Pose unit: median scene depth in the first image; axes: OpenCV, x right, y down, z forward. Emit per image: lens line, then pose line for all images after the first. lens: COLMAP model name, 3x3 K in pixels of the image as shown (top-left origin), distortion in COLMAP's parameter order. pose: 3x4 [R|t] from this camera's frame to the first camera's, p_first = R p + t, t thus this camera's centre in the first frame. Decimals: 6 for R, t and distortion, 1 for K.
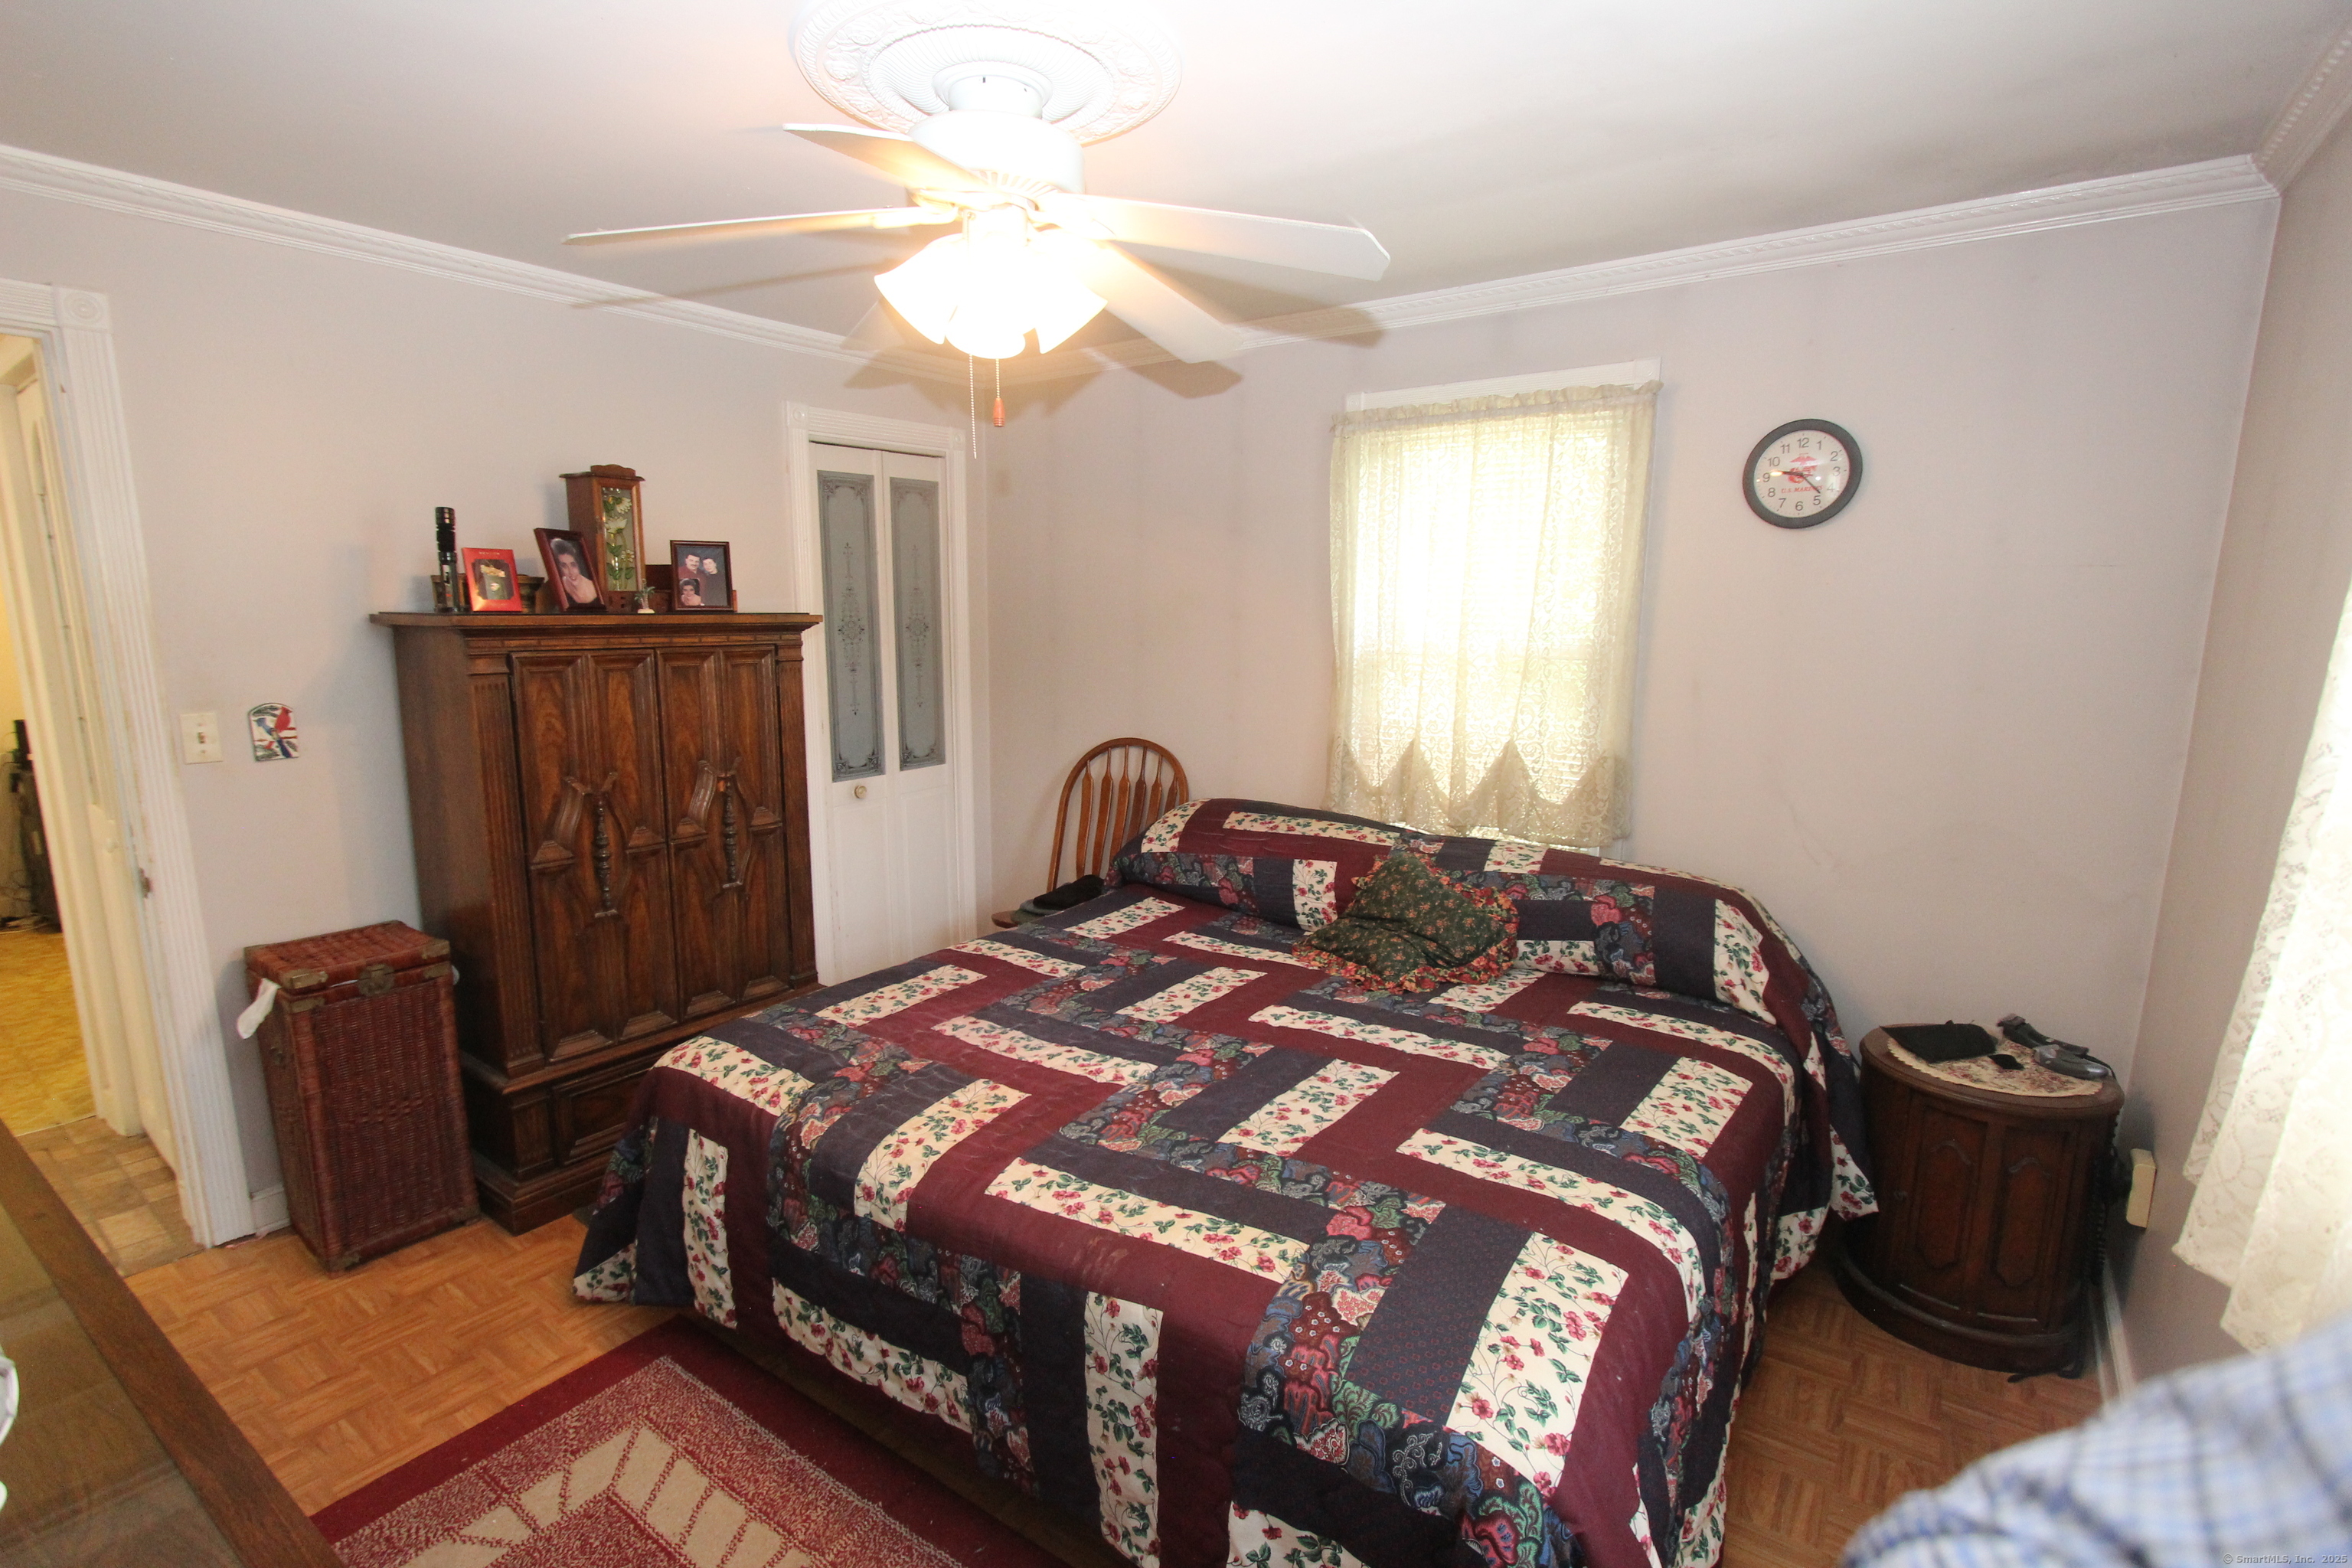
lens RADIAL K [[1101.3, 0, 1155.2], [0, 1101.3, 797.8], [0, 0, 1]] dist [-0.013010, 0.000350]
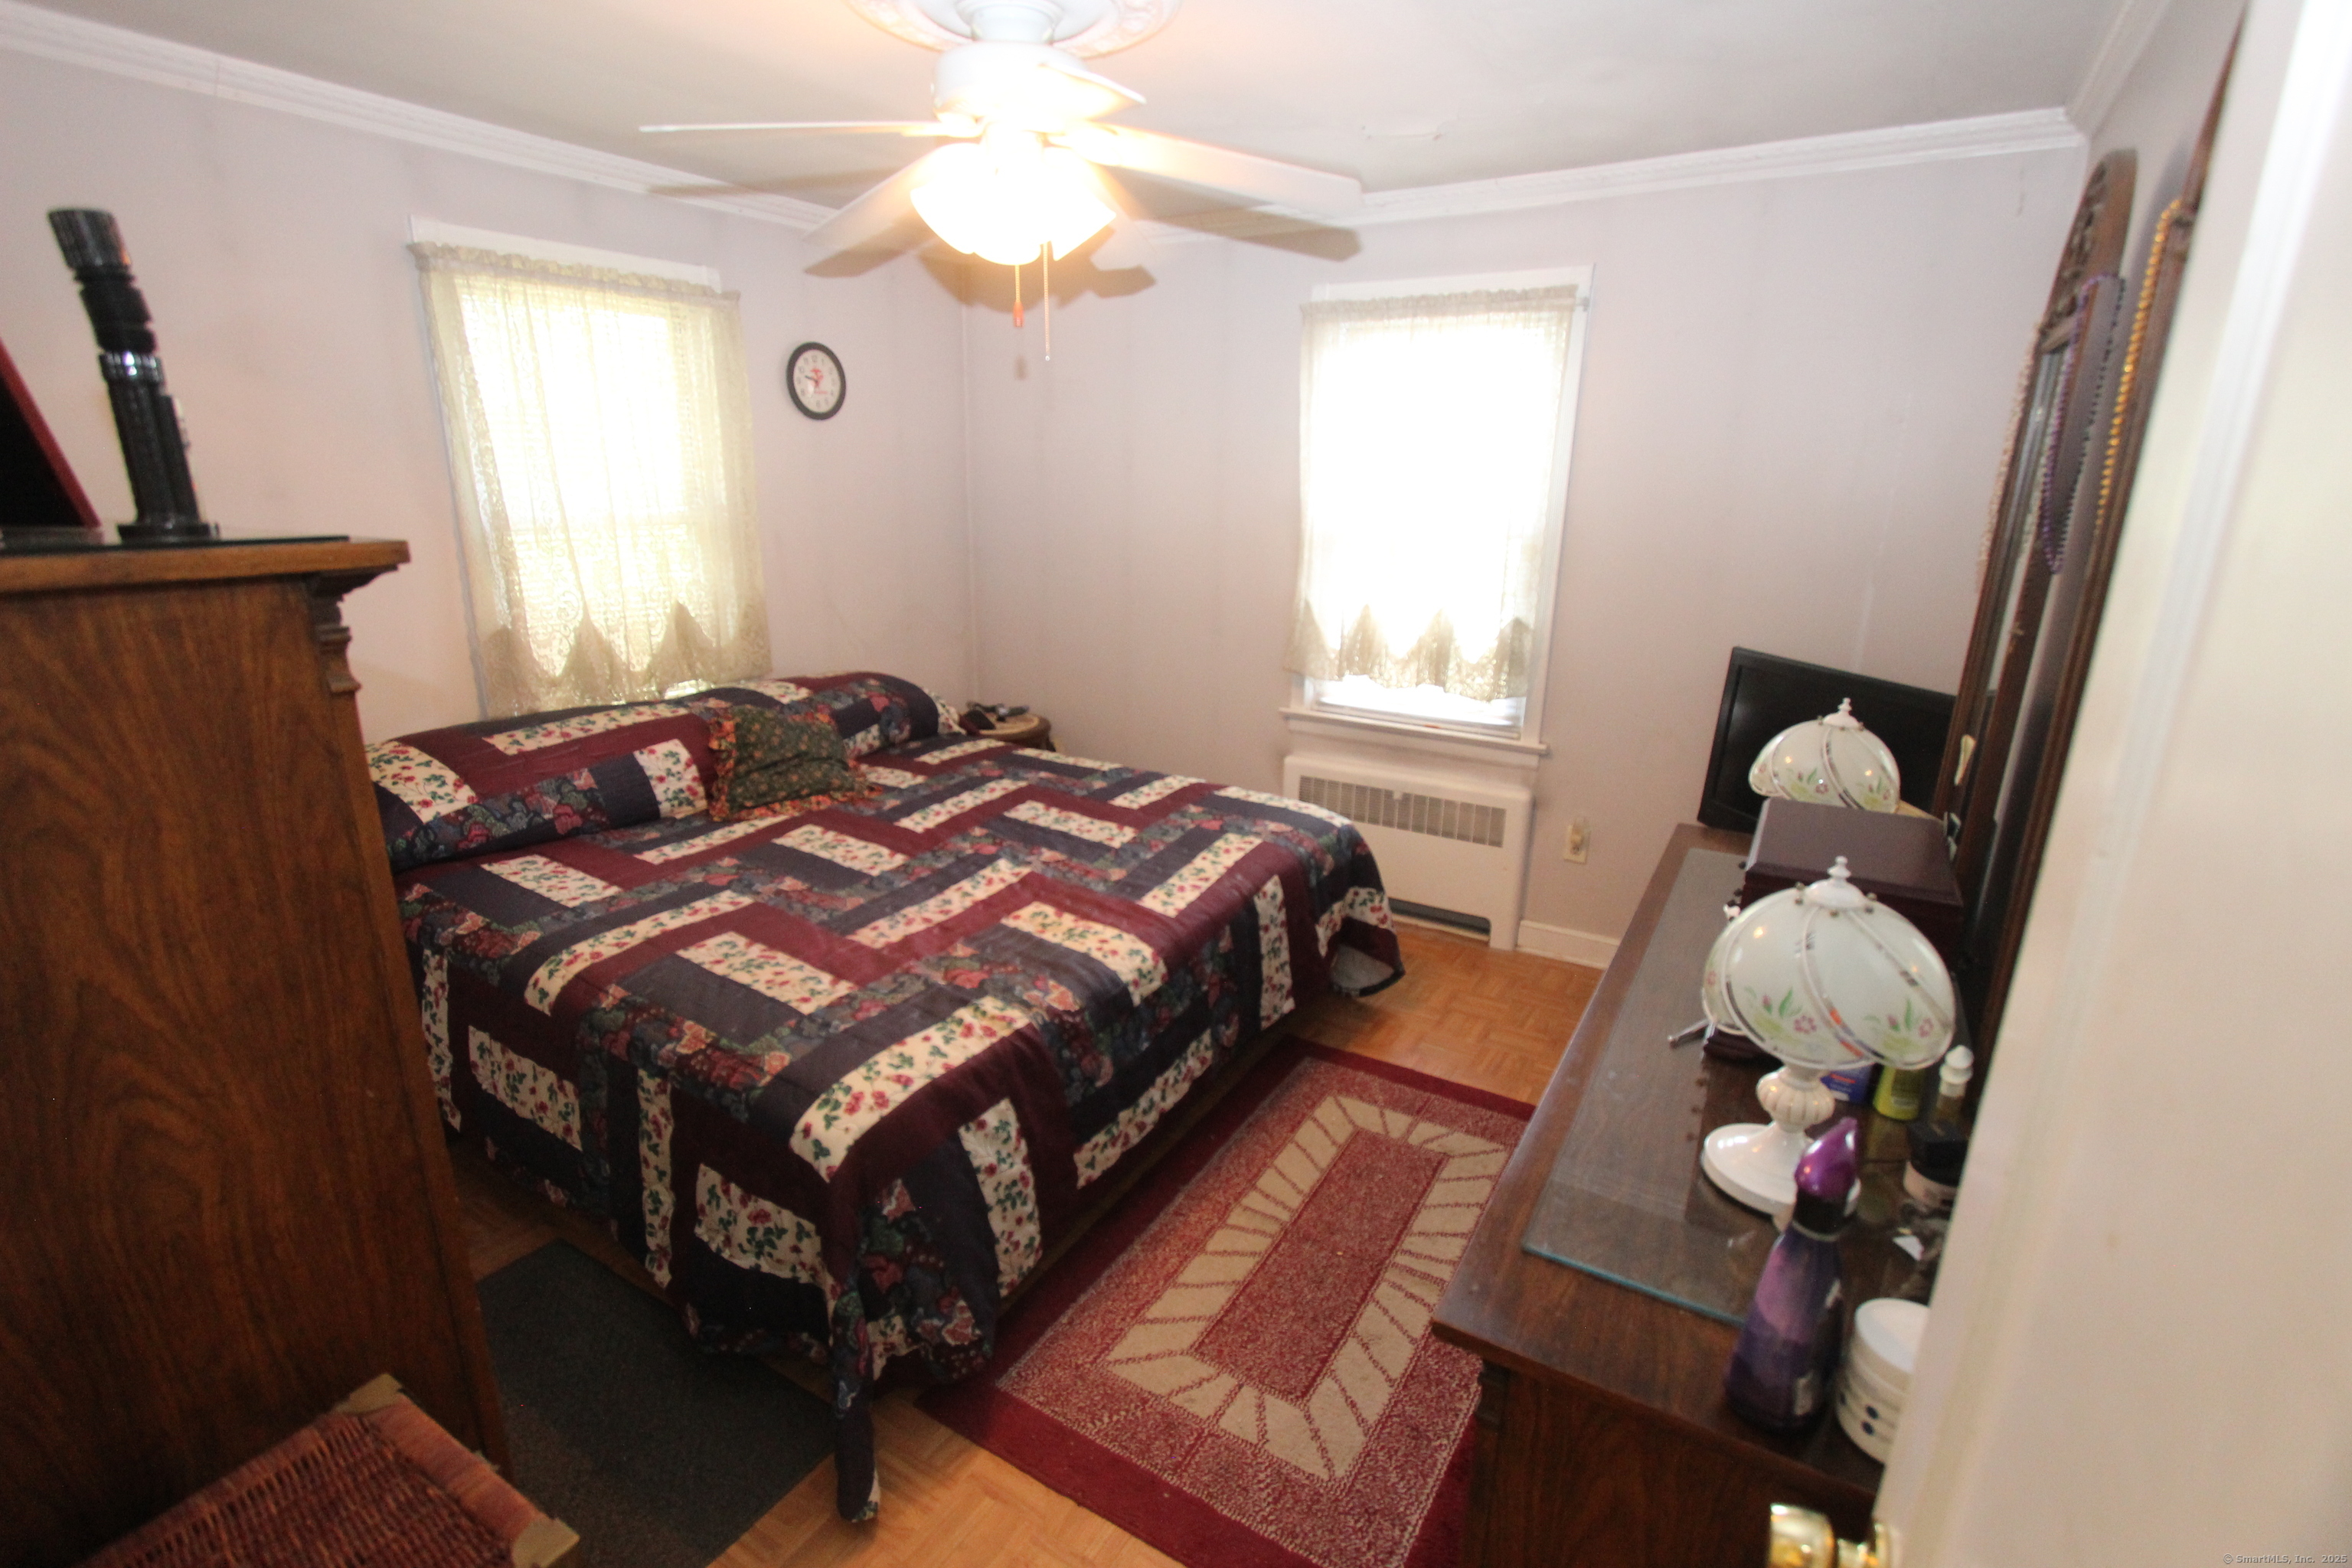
lens RADIAL K [[1101.3, 0, 1155.2], [0, 1101.3, 797.8], [0, 0, 1]] dist [-0.013010, 0.000350]
pose [[-0.073763, -0.286772, 0.955155, -0.993913], [0.163627, 0.941304, 0.295250, -0.136994], [-0.983761, 0.178067, -0.022510, 0.705979]]
